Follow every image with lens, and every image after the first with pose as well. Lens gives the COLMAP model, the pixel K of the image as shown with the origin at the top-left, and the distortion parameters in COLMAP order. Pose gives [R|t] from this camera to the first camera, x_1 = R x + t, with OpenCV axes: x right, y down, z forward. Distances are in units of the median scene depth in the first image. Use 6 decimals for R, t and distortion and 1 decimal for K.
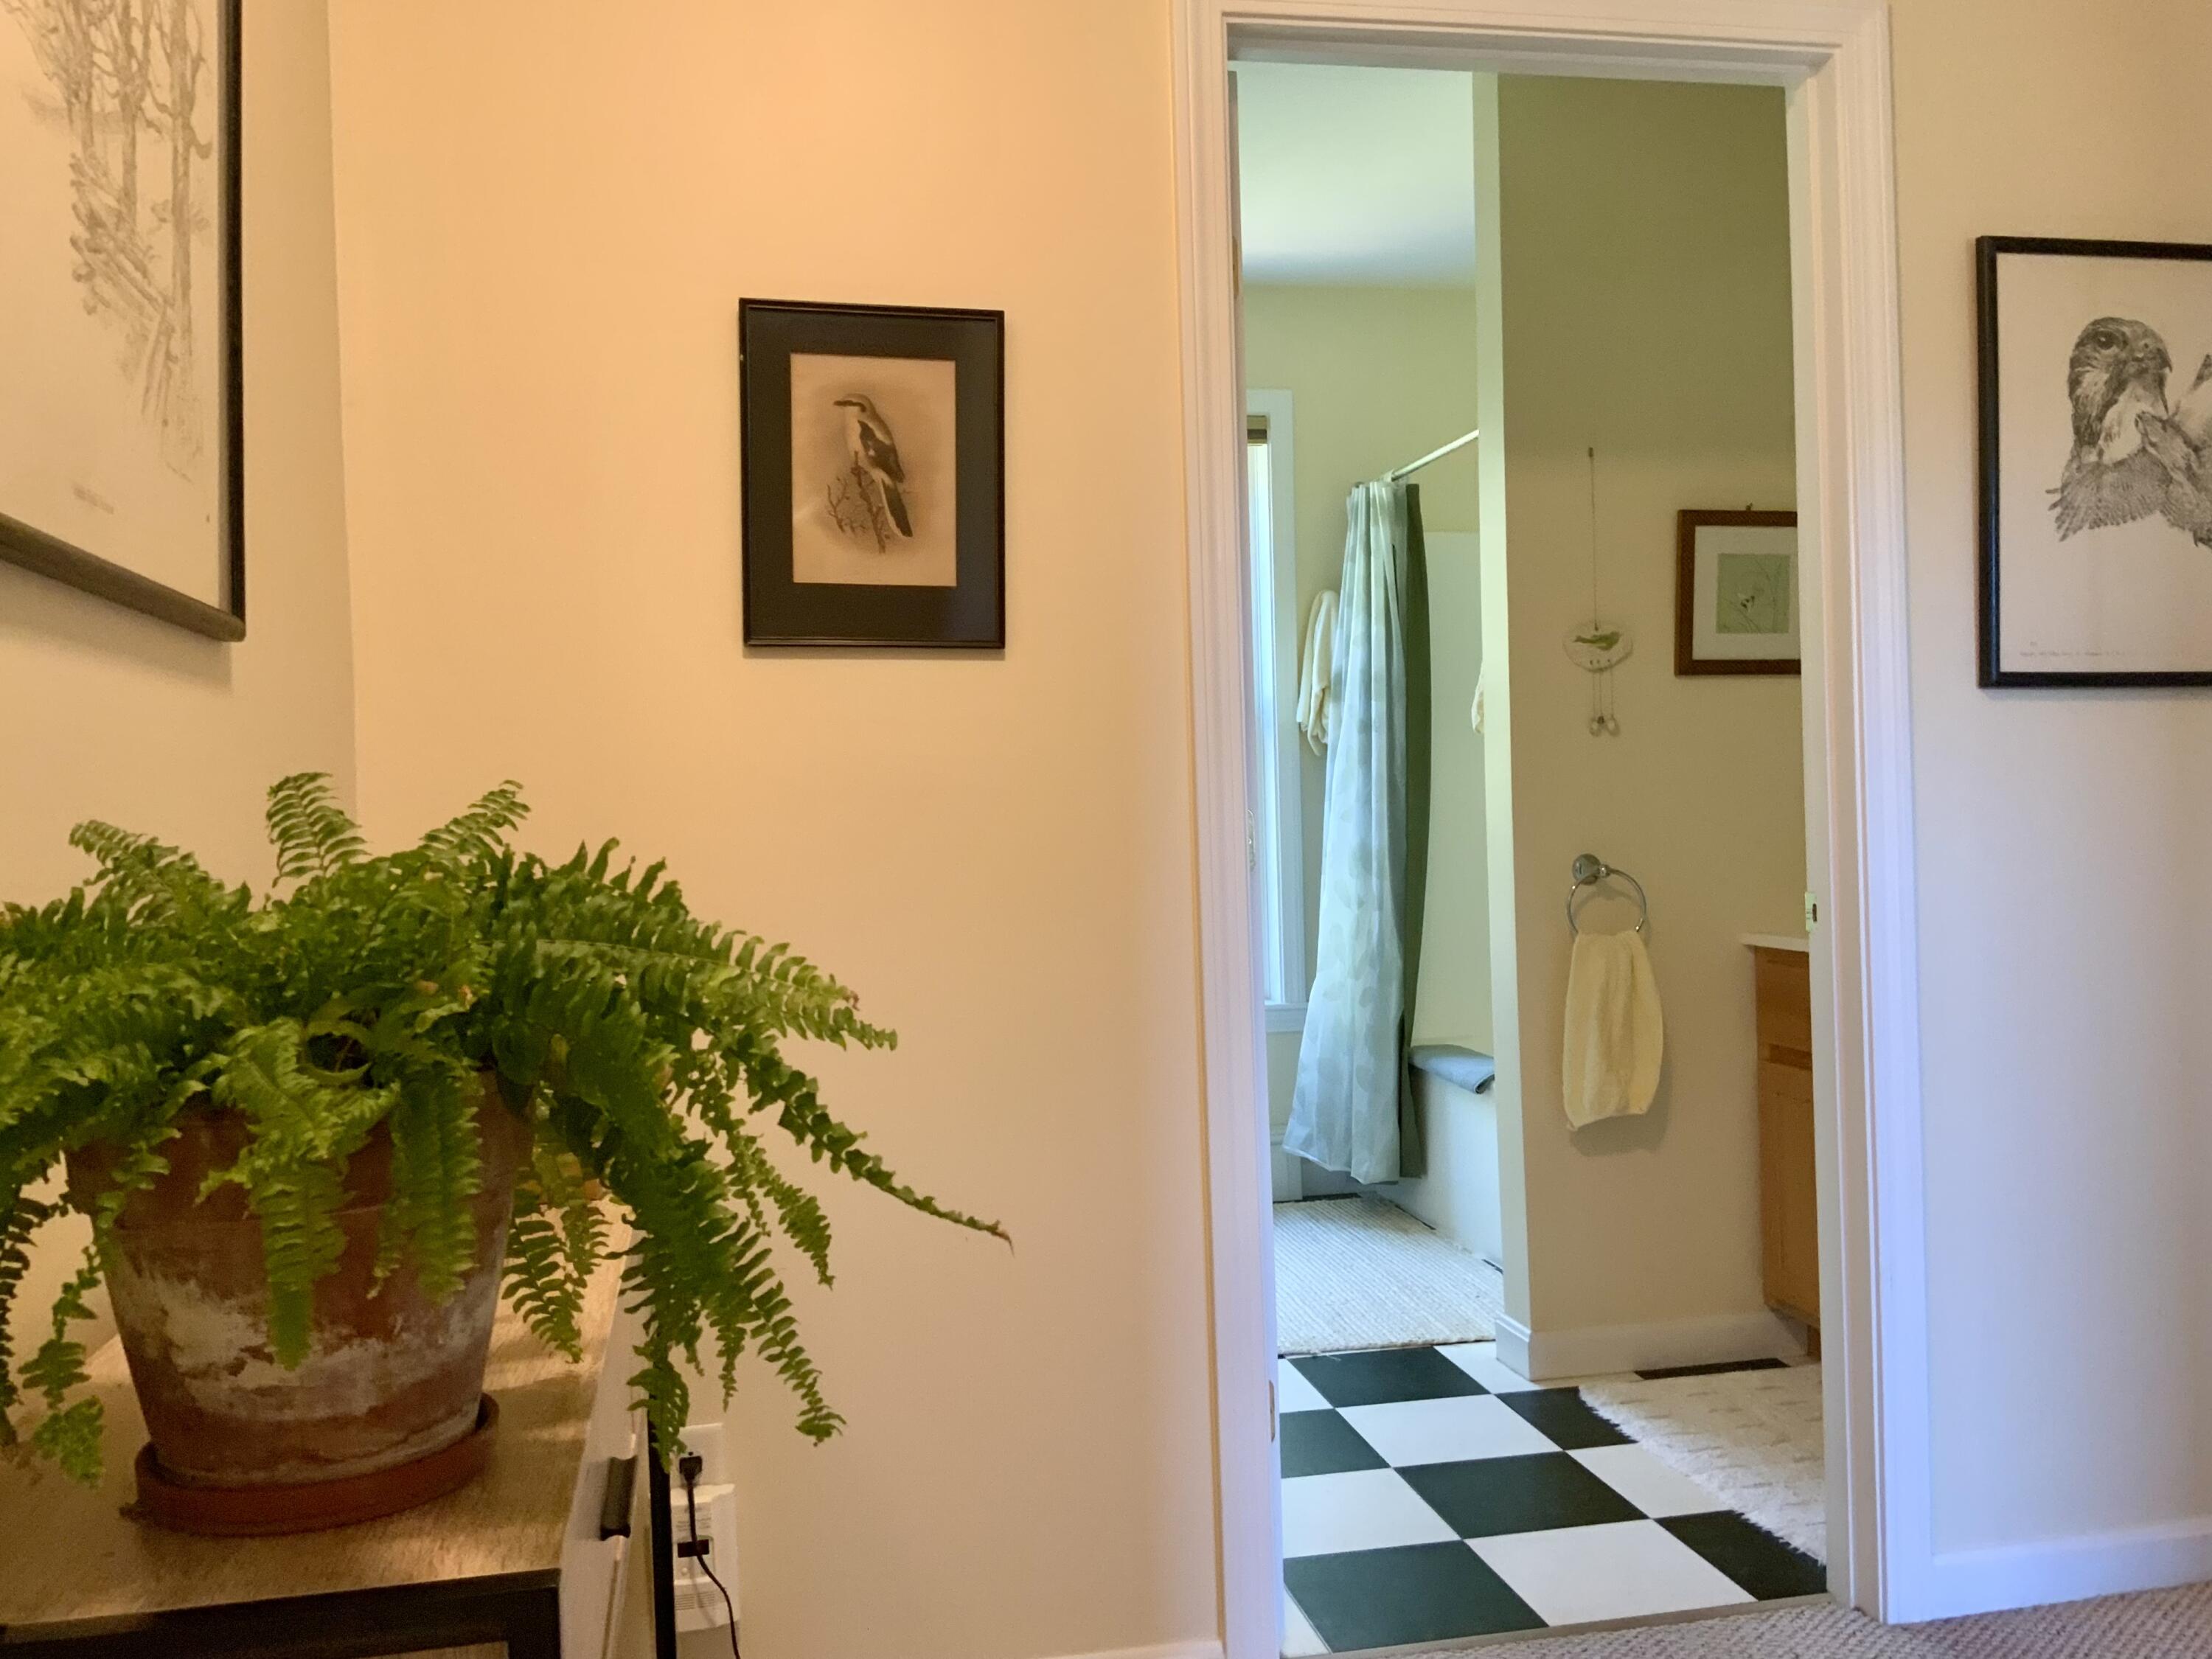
lens RADIAL K [[1826.3, 0, 1106.0], [0, 1826.3, 829.5], [0, 0, 1]] dist [0.110088, -0.232491]
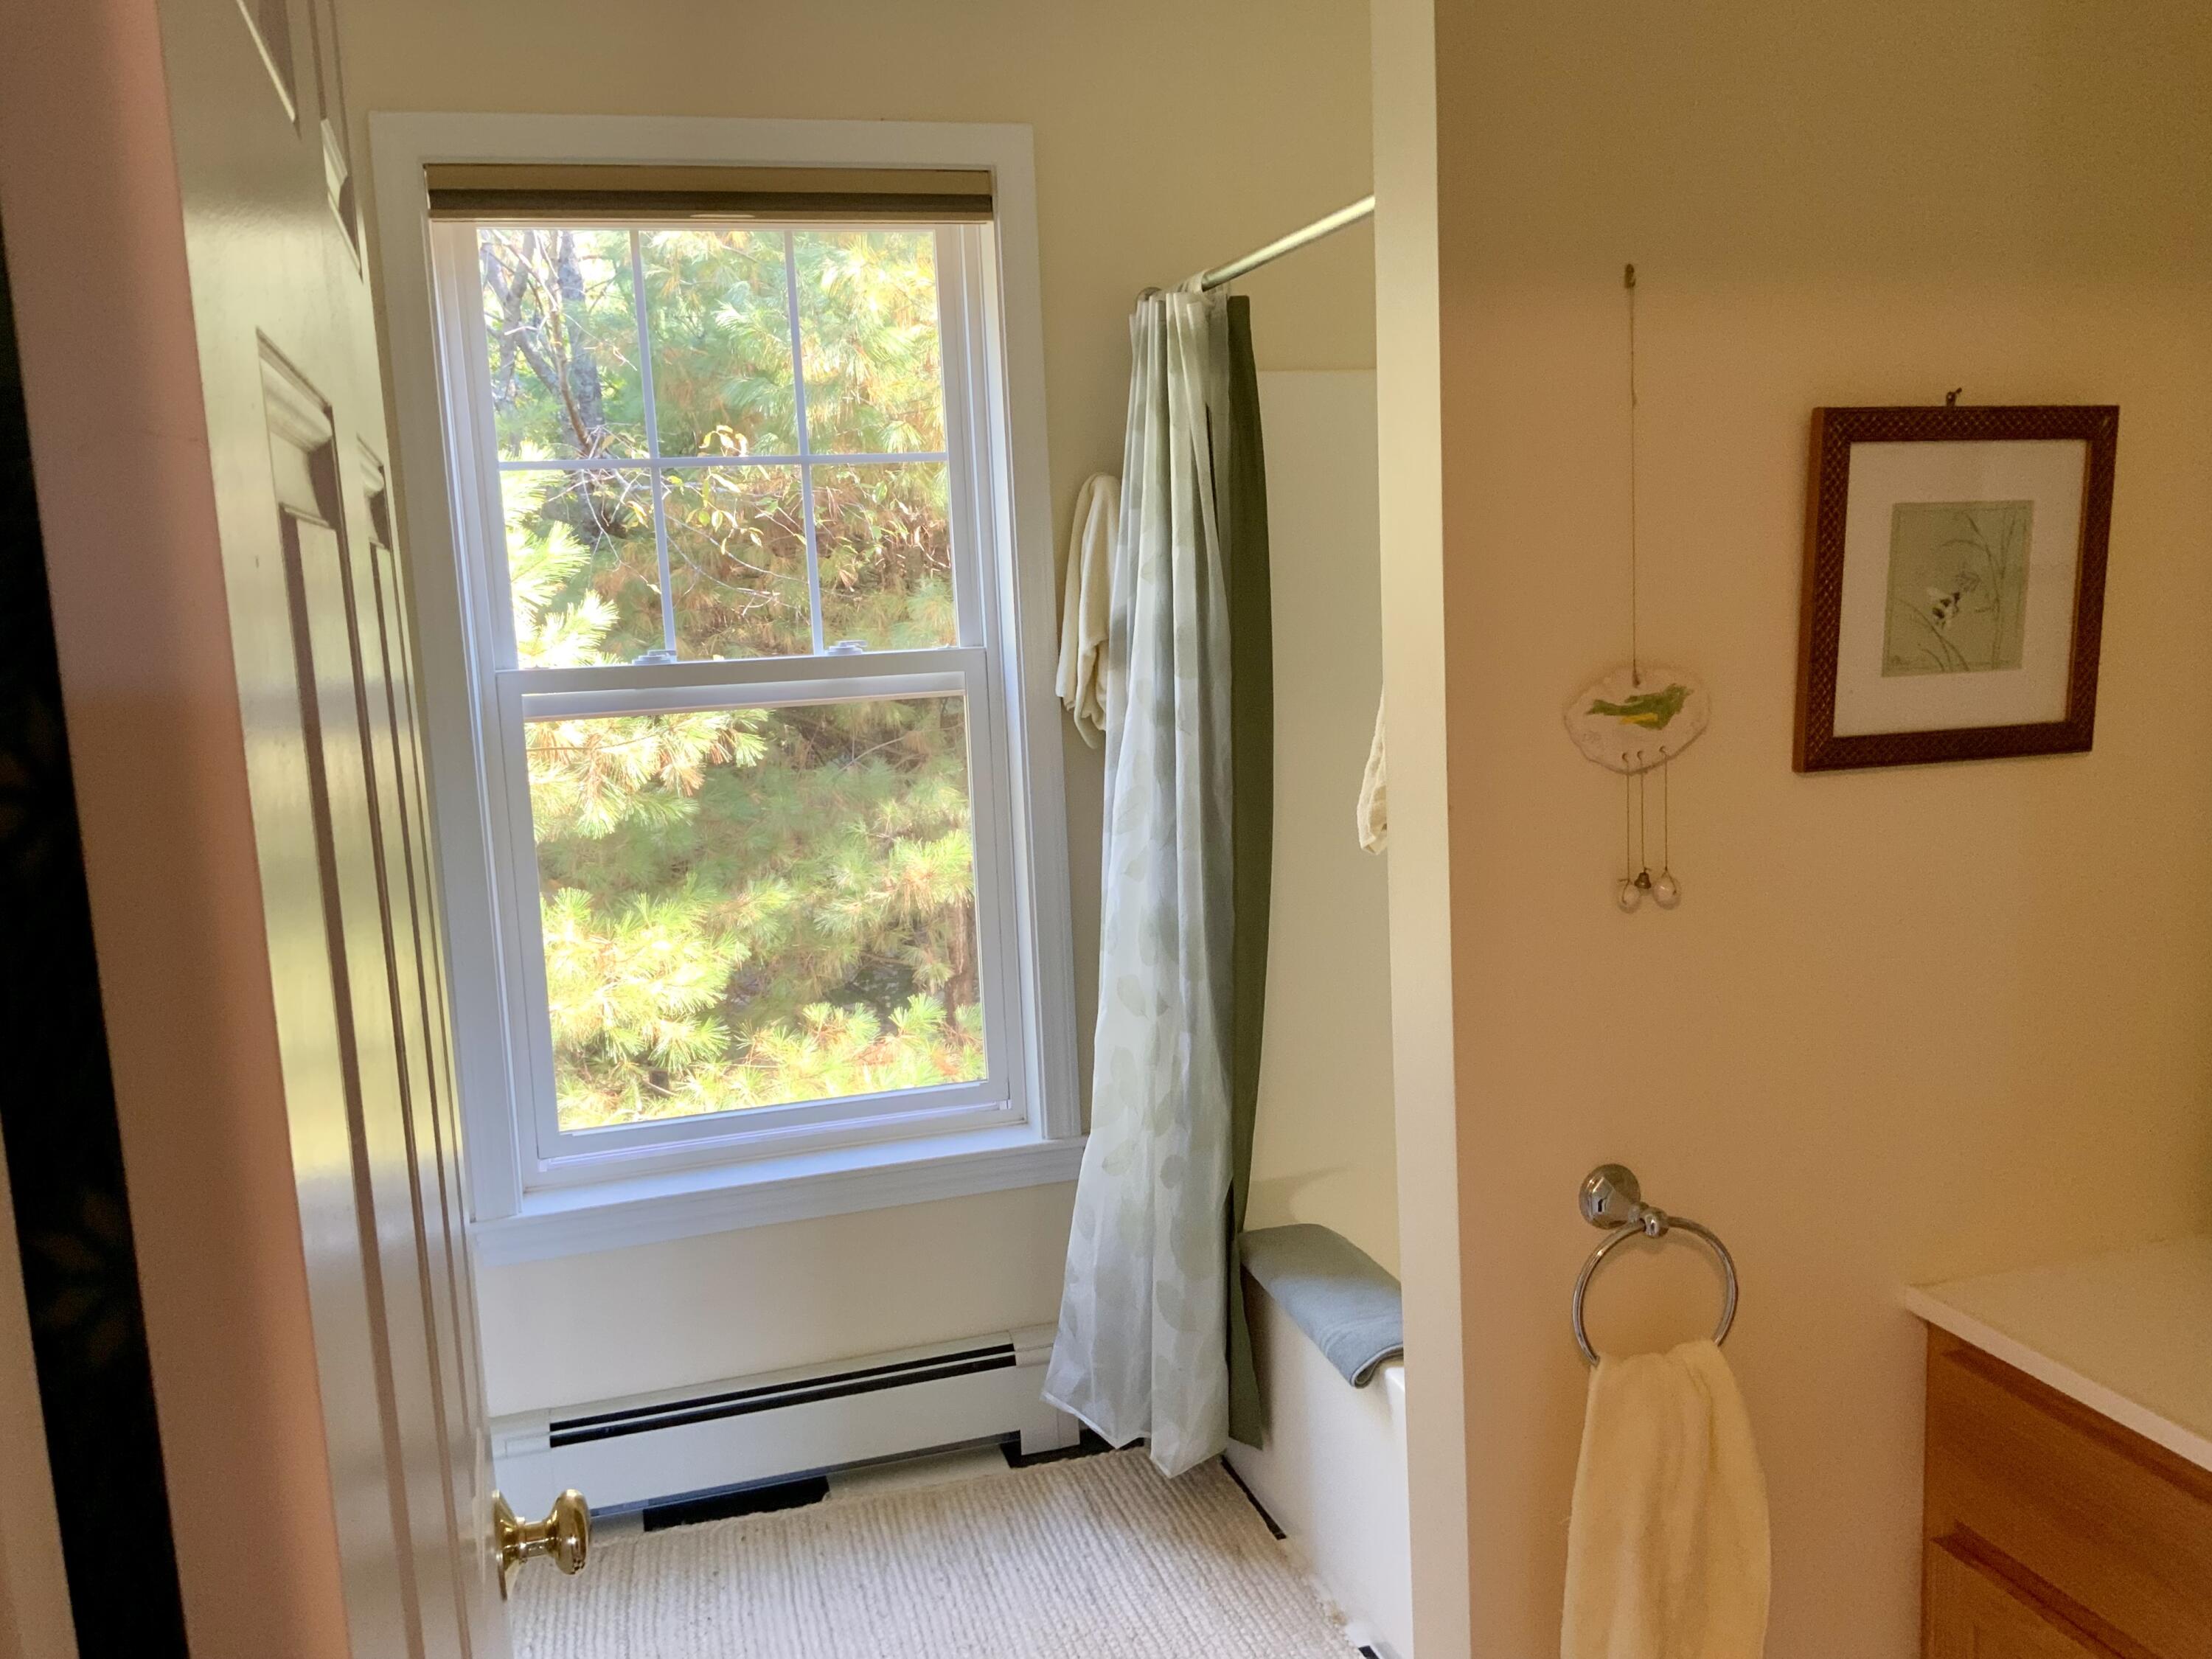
lens RADIAL K [[1826.3, 0, 1106.0], [0, 1826.3, 829.5], [0, 0, 1]] dist [0.110088, -0.232491]
pose [[0.995924, -0.030701, 0.084812, 0.071654], [0.019352, 0.991123, 0.131529, -0.099705], [-0.088097, -0.129352, 0.987678, 0.413006]]
